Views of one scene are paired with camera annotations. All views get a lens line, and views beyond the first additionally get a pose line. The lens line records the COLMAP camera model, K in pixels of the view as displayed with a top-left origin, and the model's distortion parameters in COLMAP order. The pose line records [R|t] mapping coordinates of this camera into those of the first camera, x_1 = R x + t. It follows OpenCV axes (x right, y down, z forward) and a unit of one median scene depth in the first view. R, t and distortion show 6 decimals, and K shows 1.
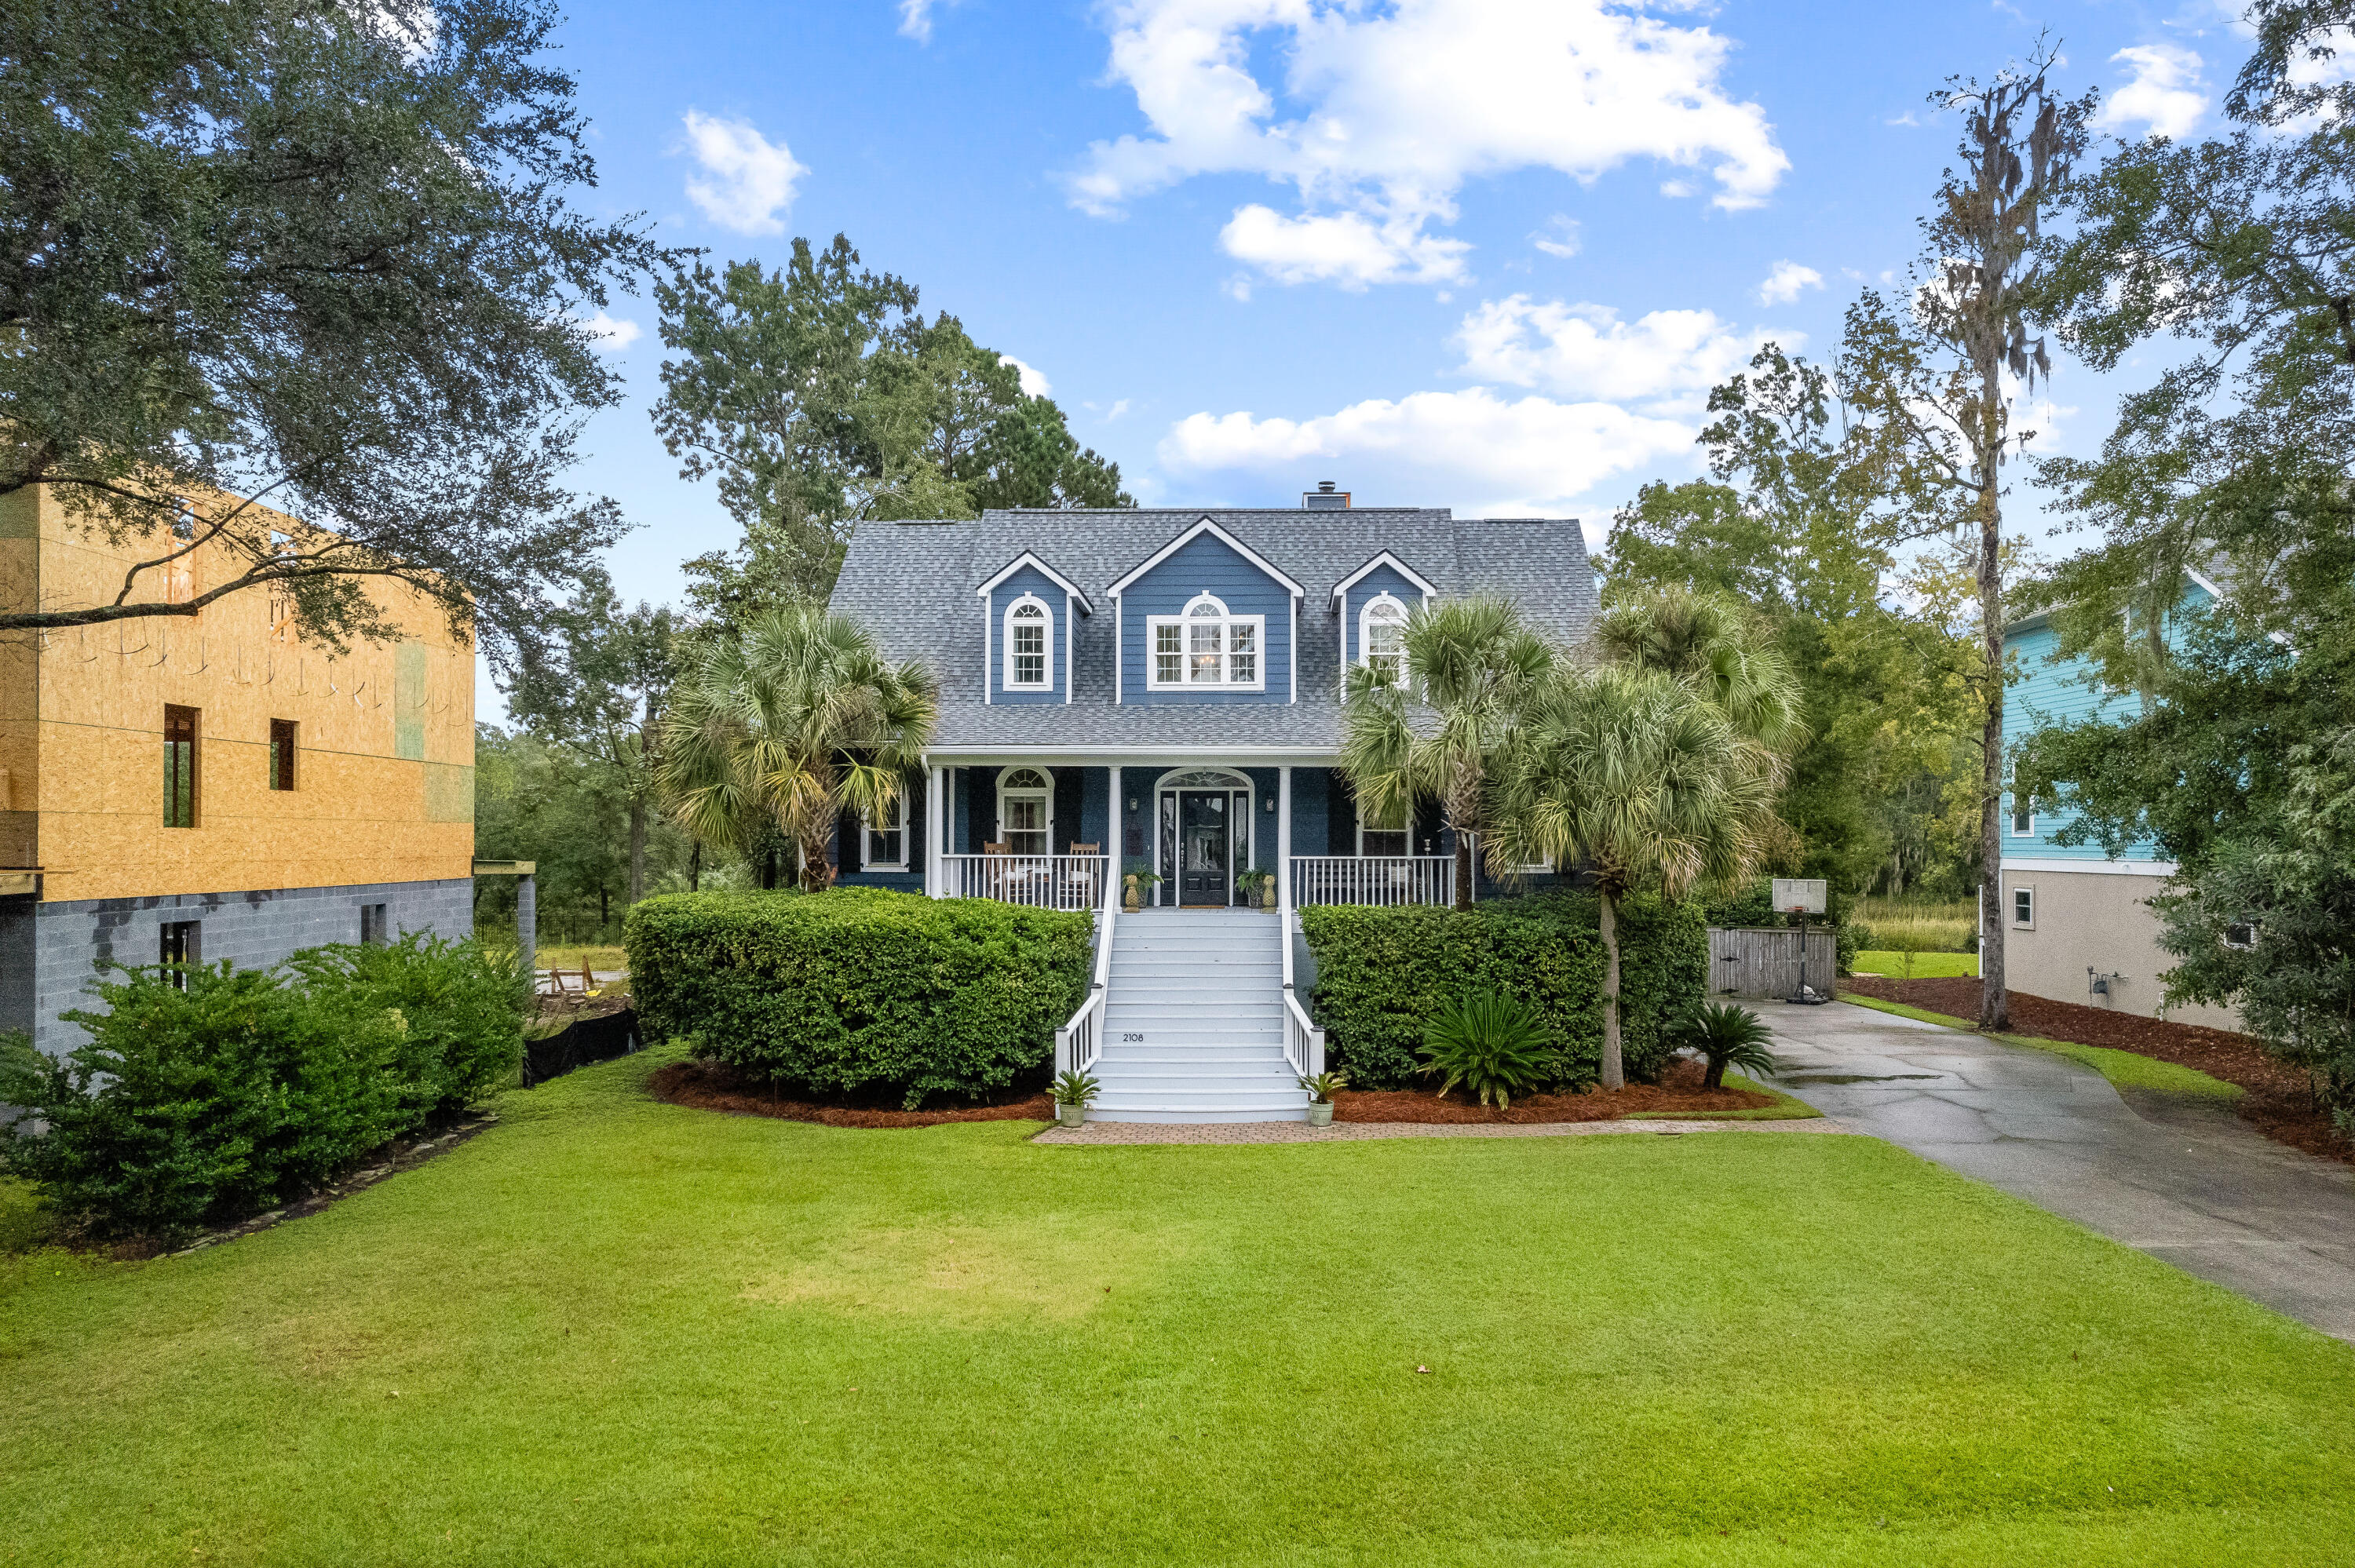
lens RADIAL K [[1514.3, 0, 1247.3], [0, 1514.3, 818.9], [0, 0, 1]] dist [-0.065991, 0.075692]
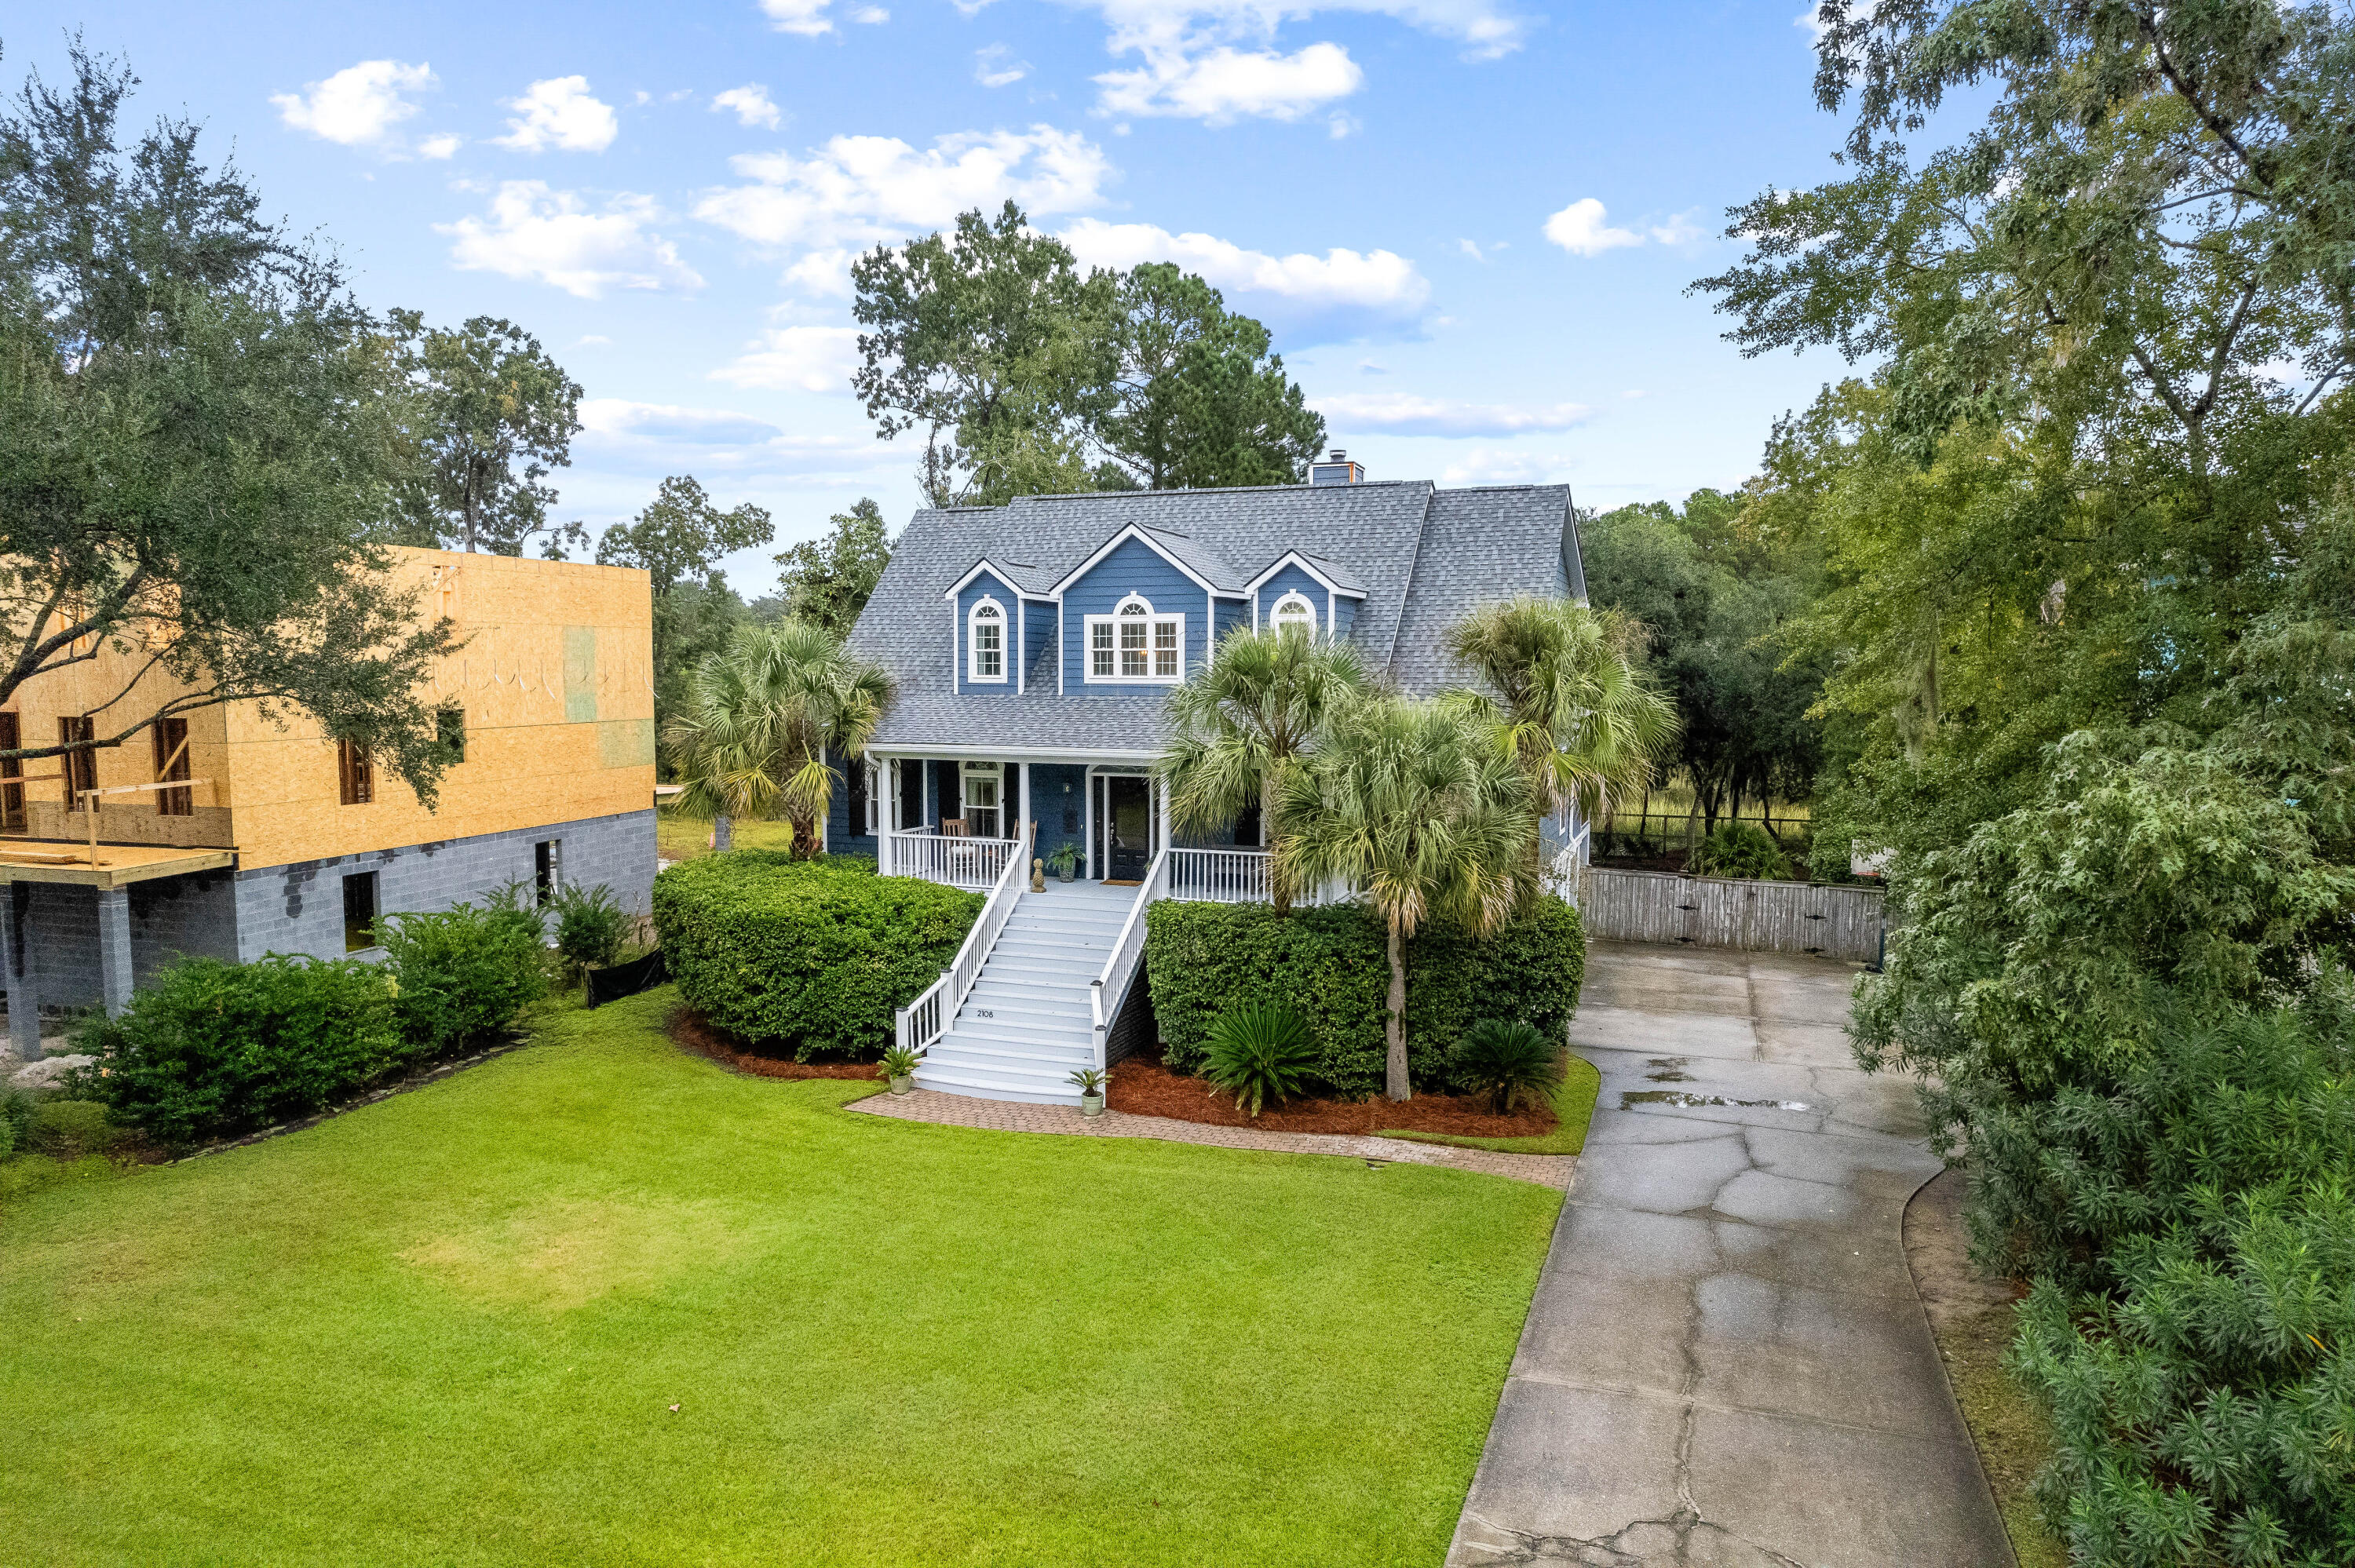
lens RADIAL K [[1485.0, 0, 1177.5], [0, 1485.0, 784.0], [0, 0, 1]] dist [-0.066959, 0.071643]
pose [[0.942492, 0.028074, -0.333047, 0.363262], [0.002190, 0.995926, 0.090149, -0.110248], [0.334221, -0.085694, 0.938591, 0.001492]]
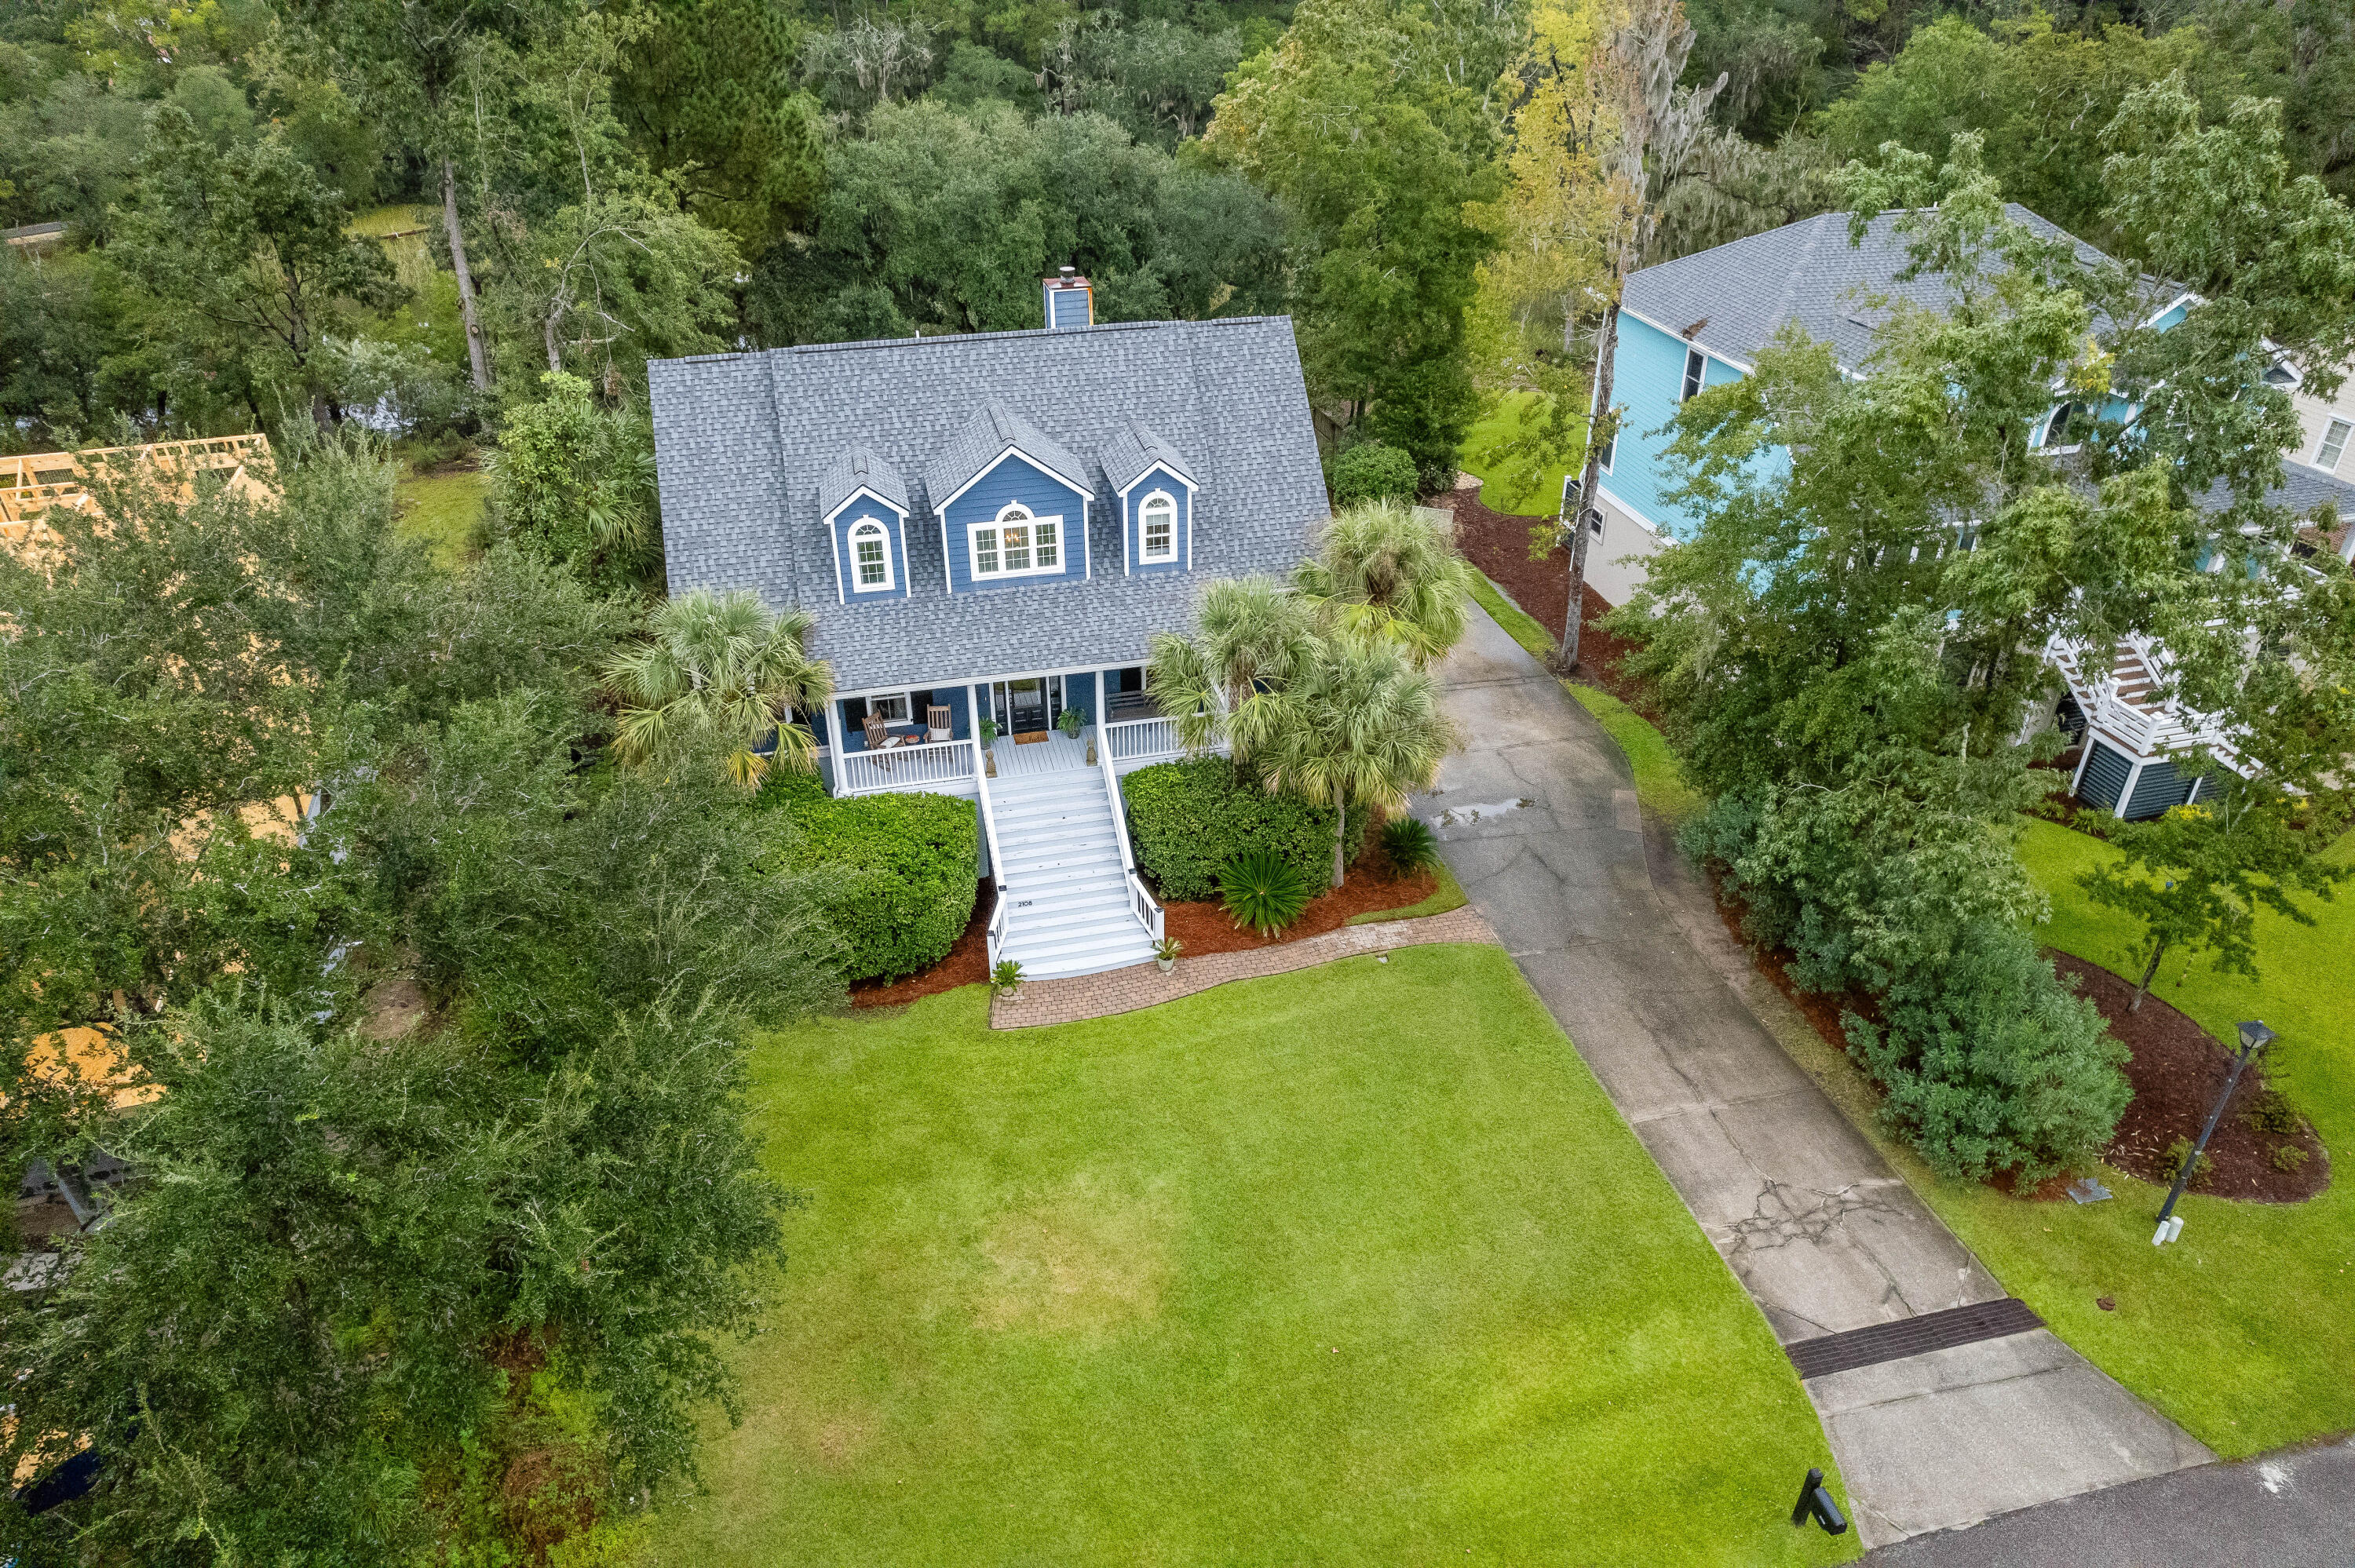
lens RADIAL K [[1485.0, 0, 1177.5], [0, 1485.0, 784.0], [0, 0, 1]] dist [-0.066959, 0.071643]
pose [[0.969776, -0.132663, 0.204779, -0.175287], [0.002990, 0.845670, 0.533697, -0.598051], [-0.243978, -0.516954, 0.820508, -0.125605]]
